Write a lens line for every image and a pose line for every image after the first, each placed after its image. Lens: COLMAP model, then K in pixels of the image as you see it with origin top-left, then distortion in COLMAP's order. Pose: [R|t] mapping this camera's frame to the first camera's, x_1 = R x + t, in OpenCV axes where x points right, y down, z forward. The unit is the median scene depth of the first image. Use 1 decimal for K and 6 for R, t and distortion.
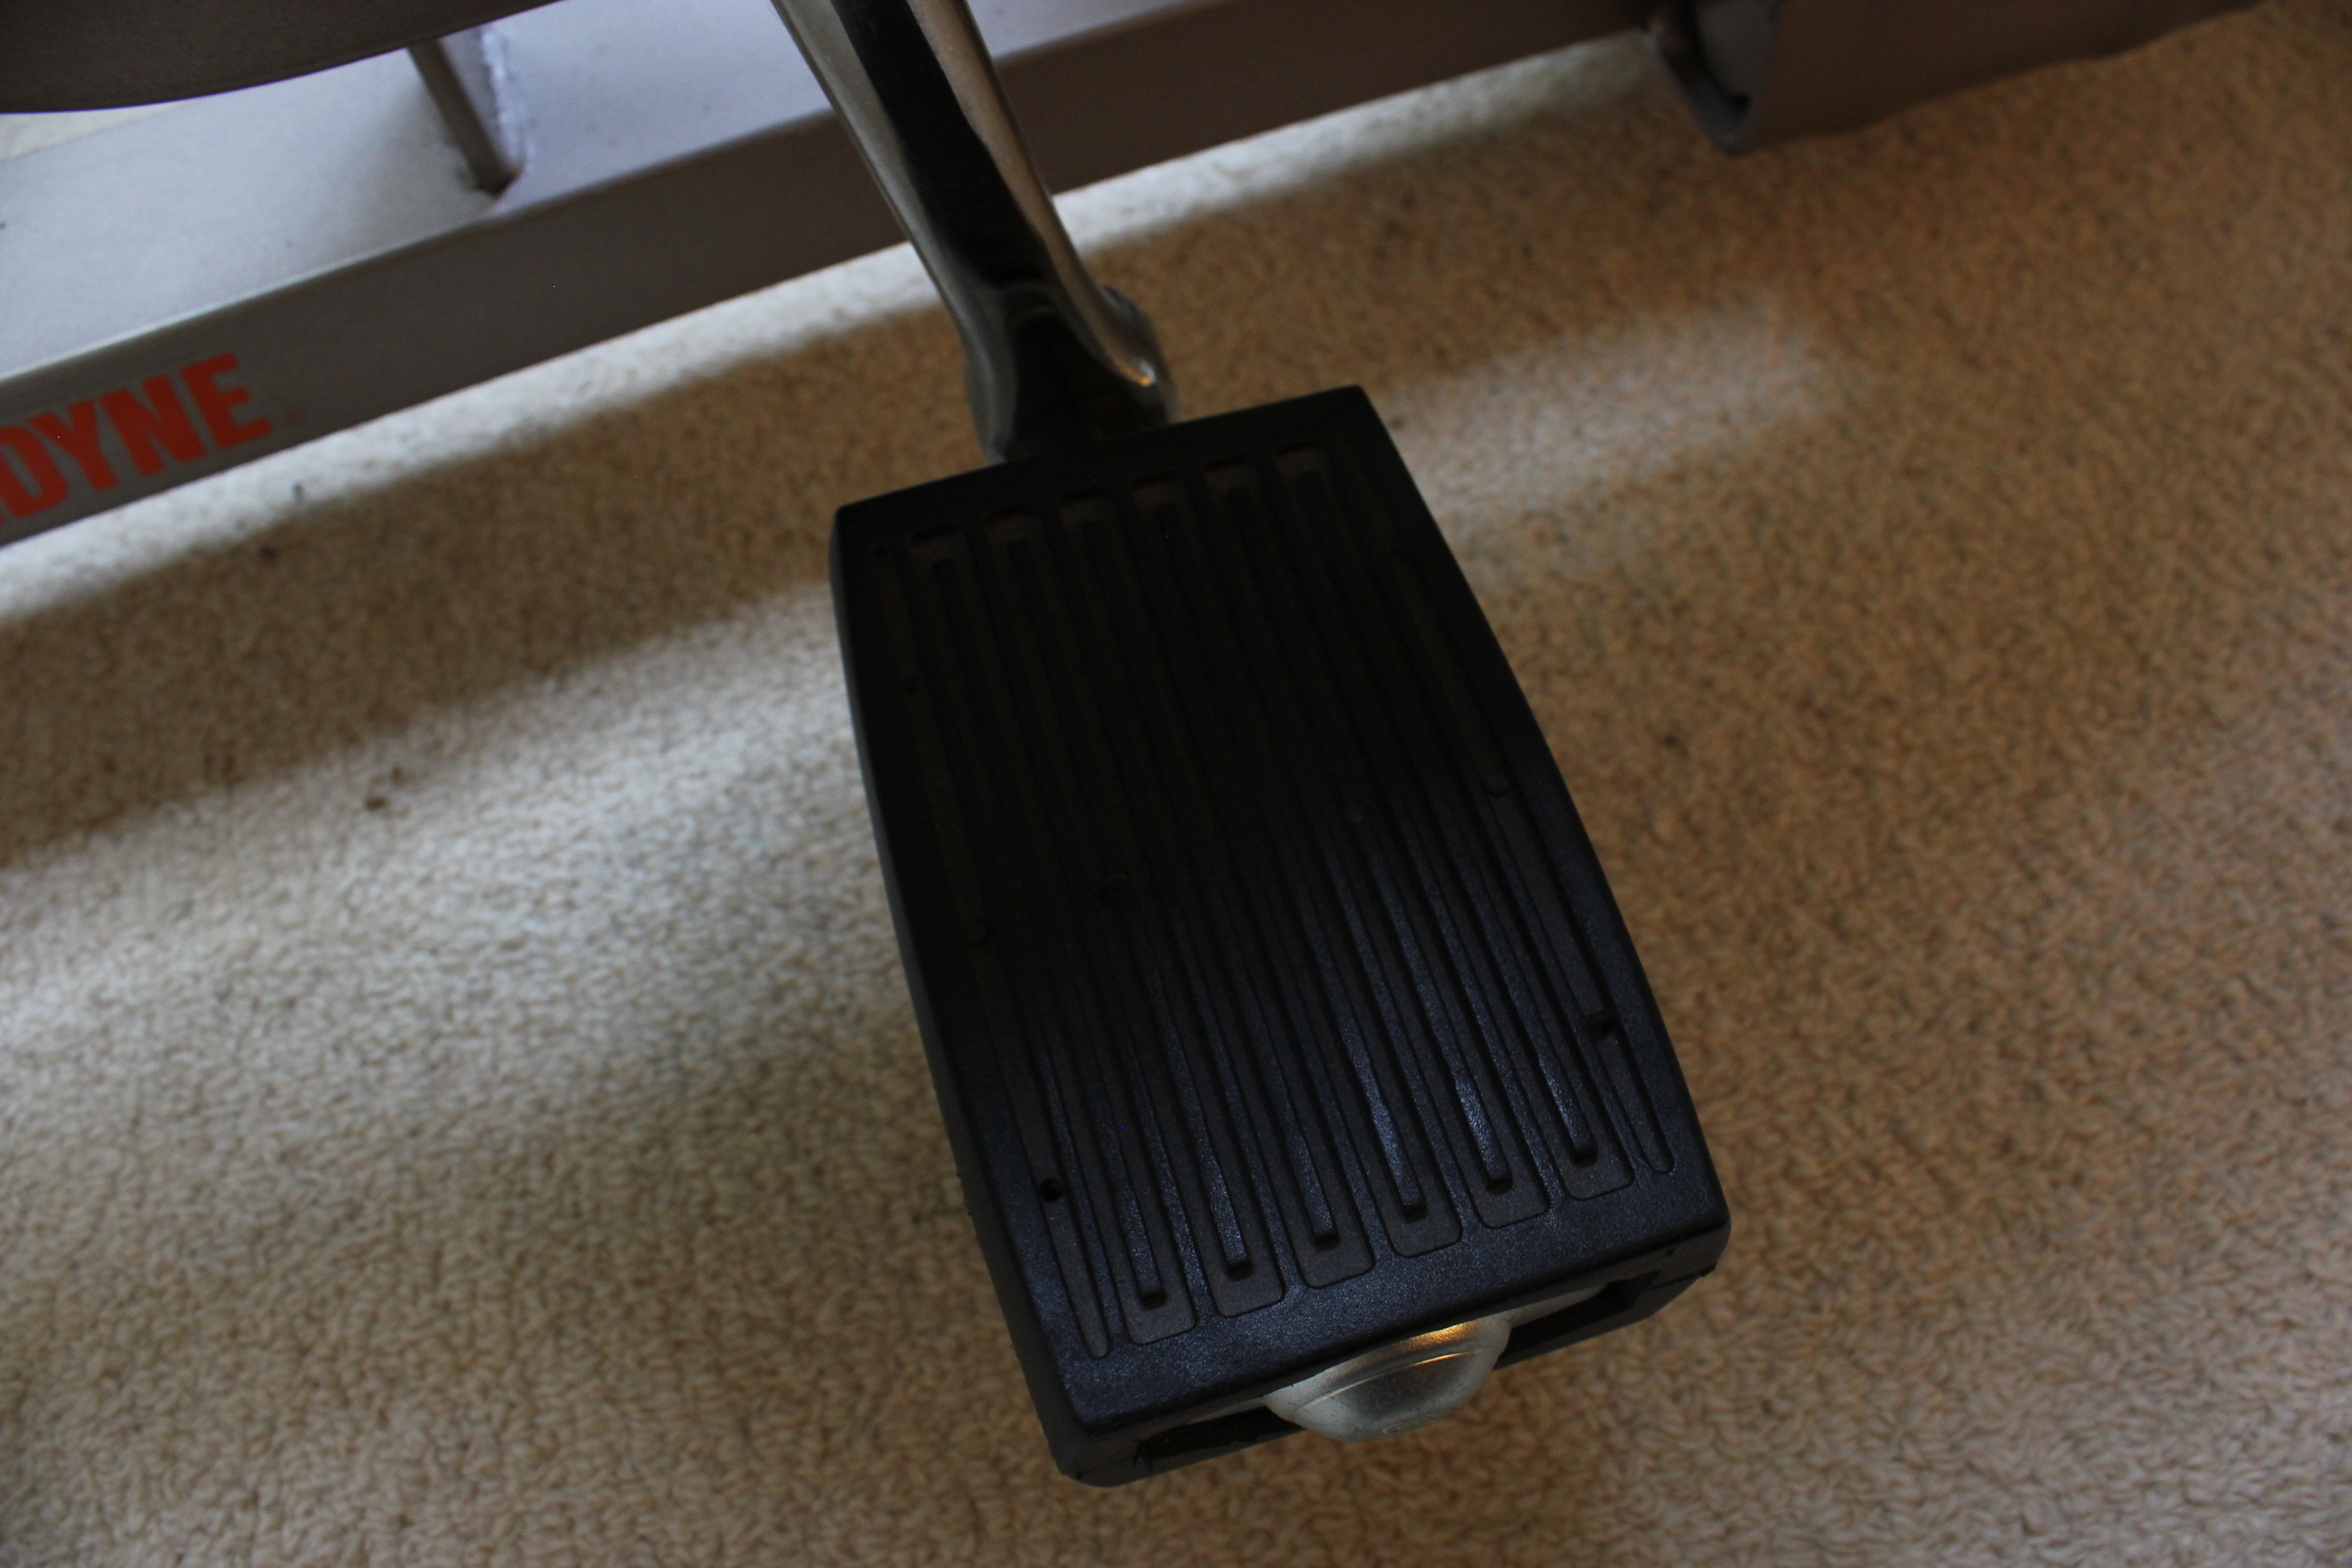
lens RADIAL K [[1932.6, 0, 1176.0], [0, 1932.6, 784.0], [0, 0, 1]] dist [-0.088796, 0.002284]
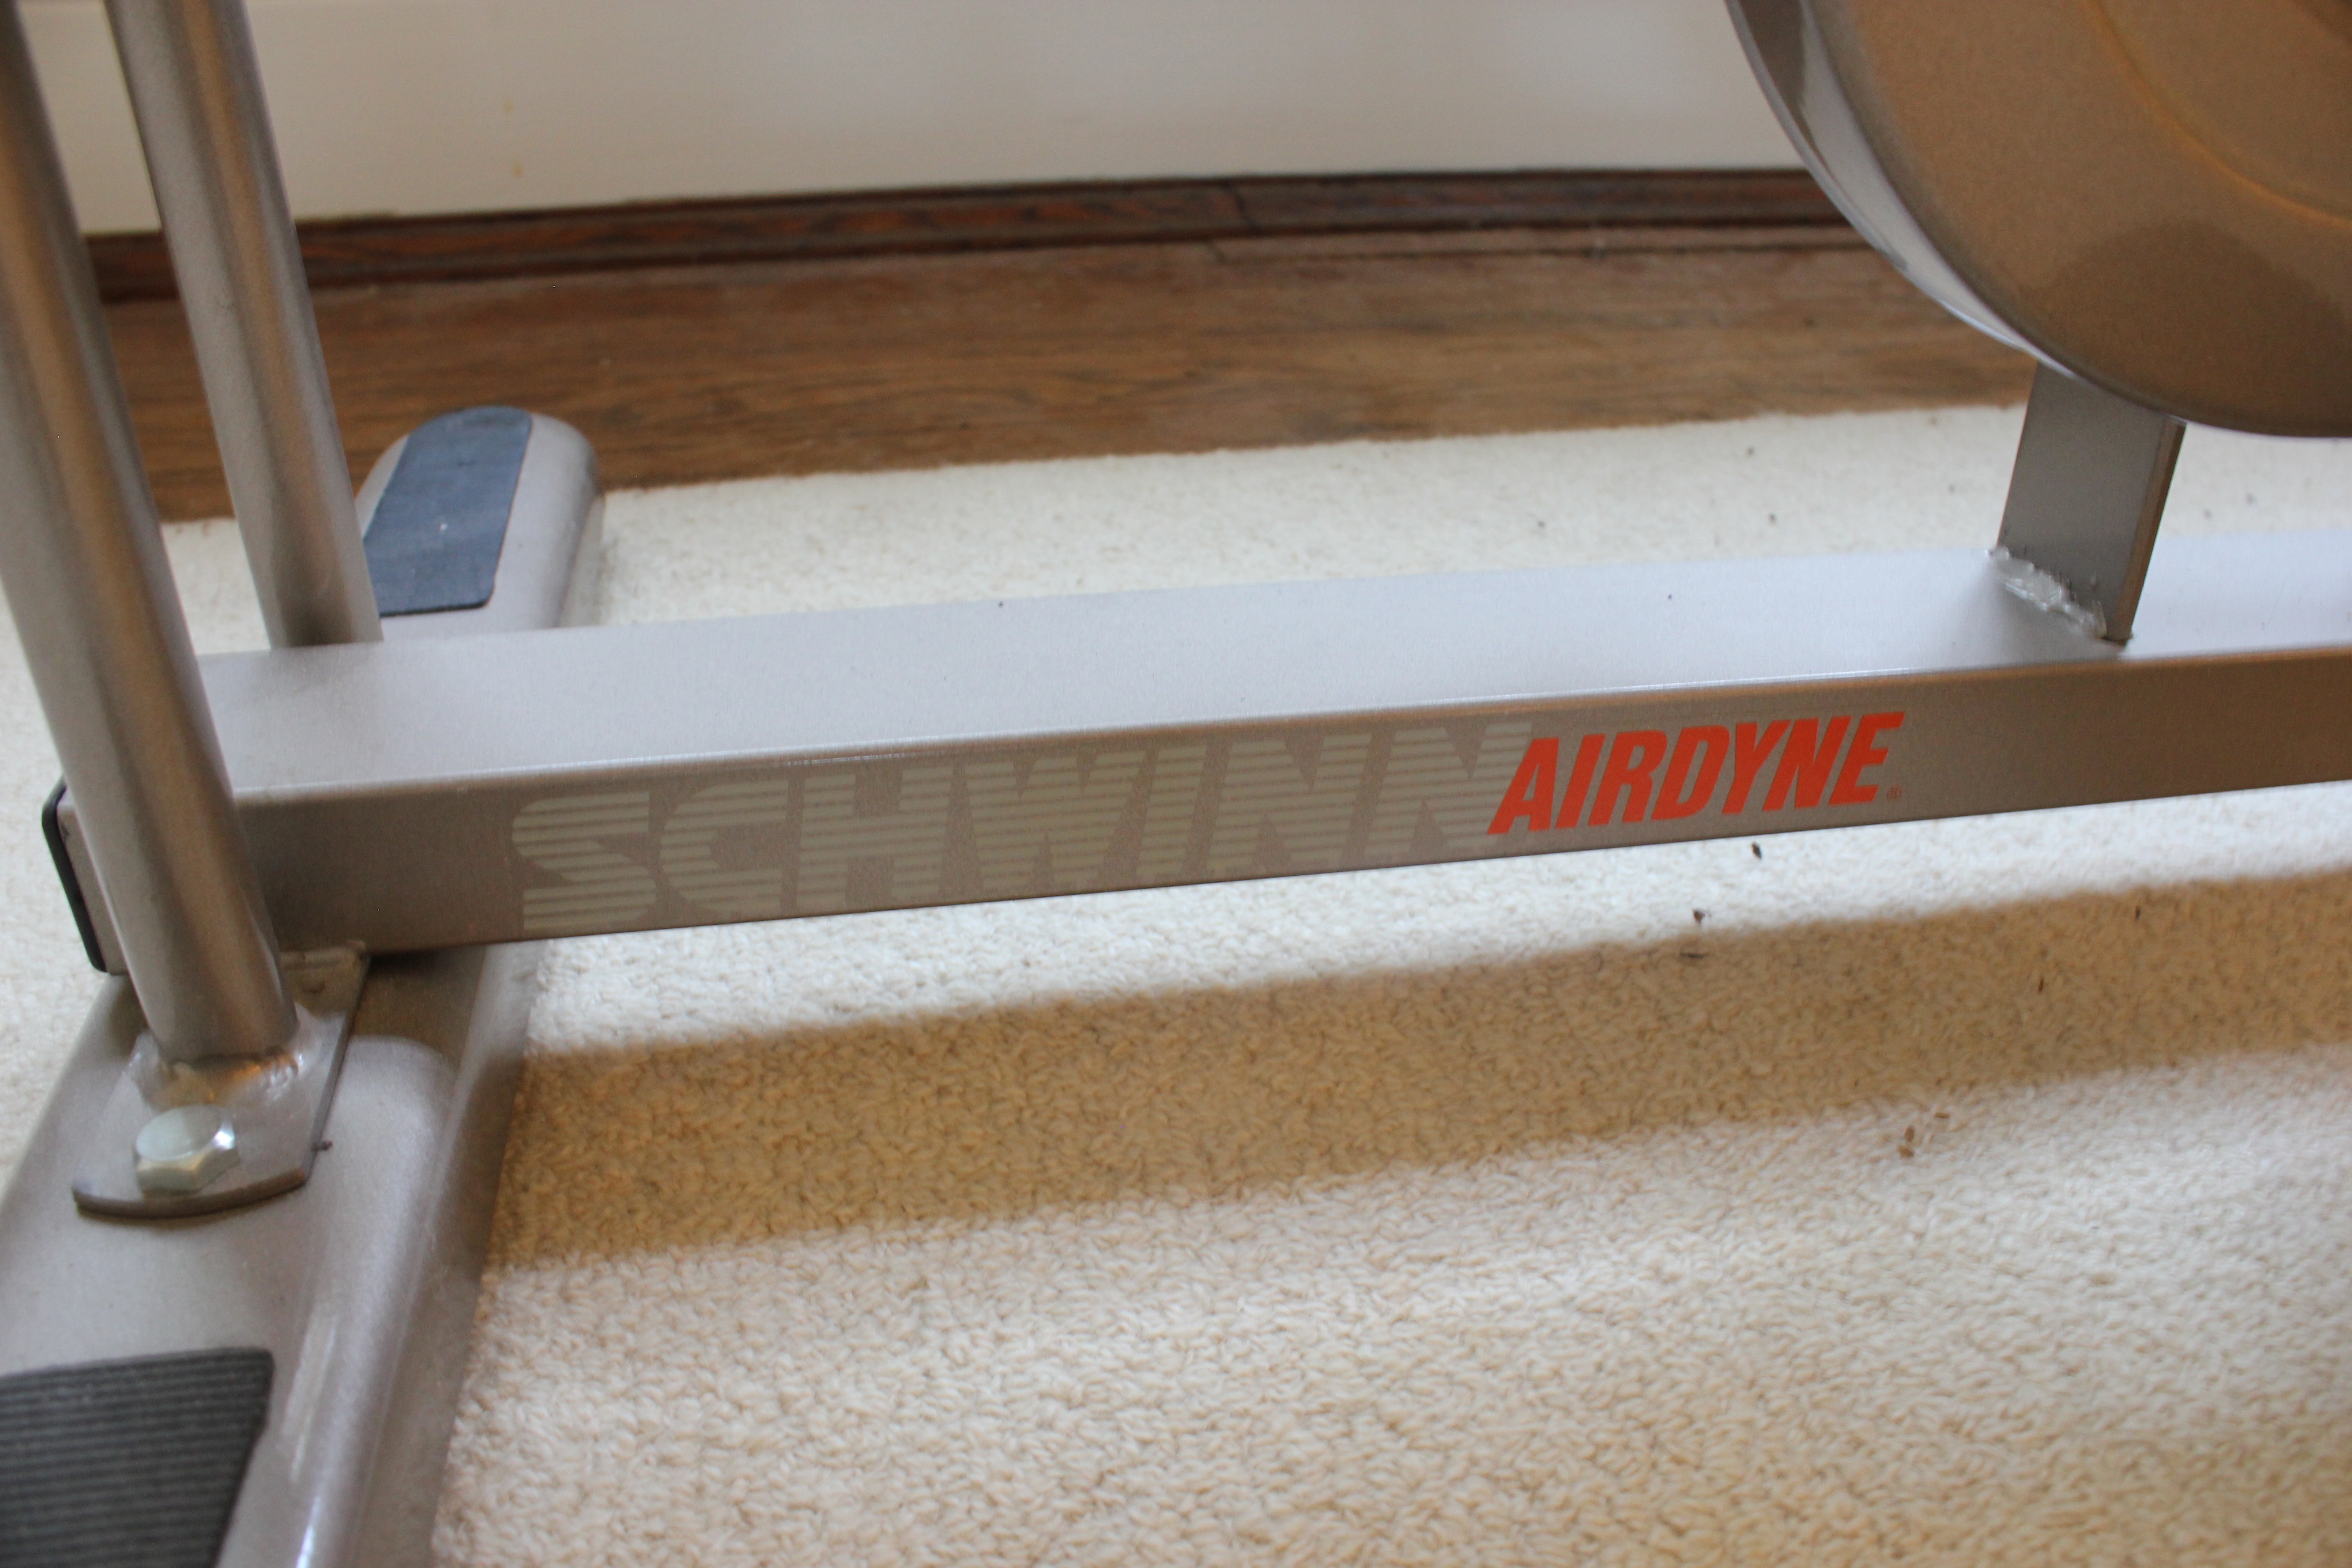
lens RADIAL K [[1932.6, 0, 1176.0], [0, 1932.6, 784.0], [0, 0, 1]] dist [-0.088796, 0.002284]
pose [[0.982387, 0.154798, -0.104659, -0.762313], [-0.186253, 0.856221, -0.481866, 0.426563], [0.015020, 0.492872, 0.869972, -0.001296]]
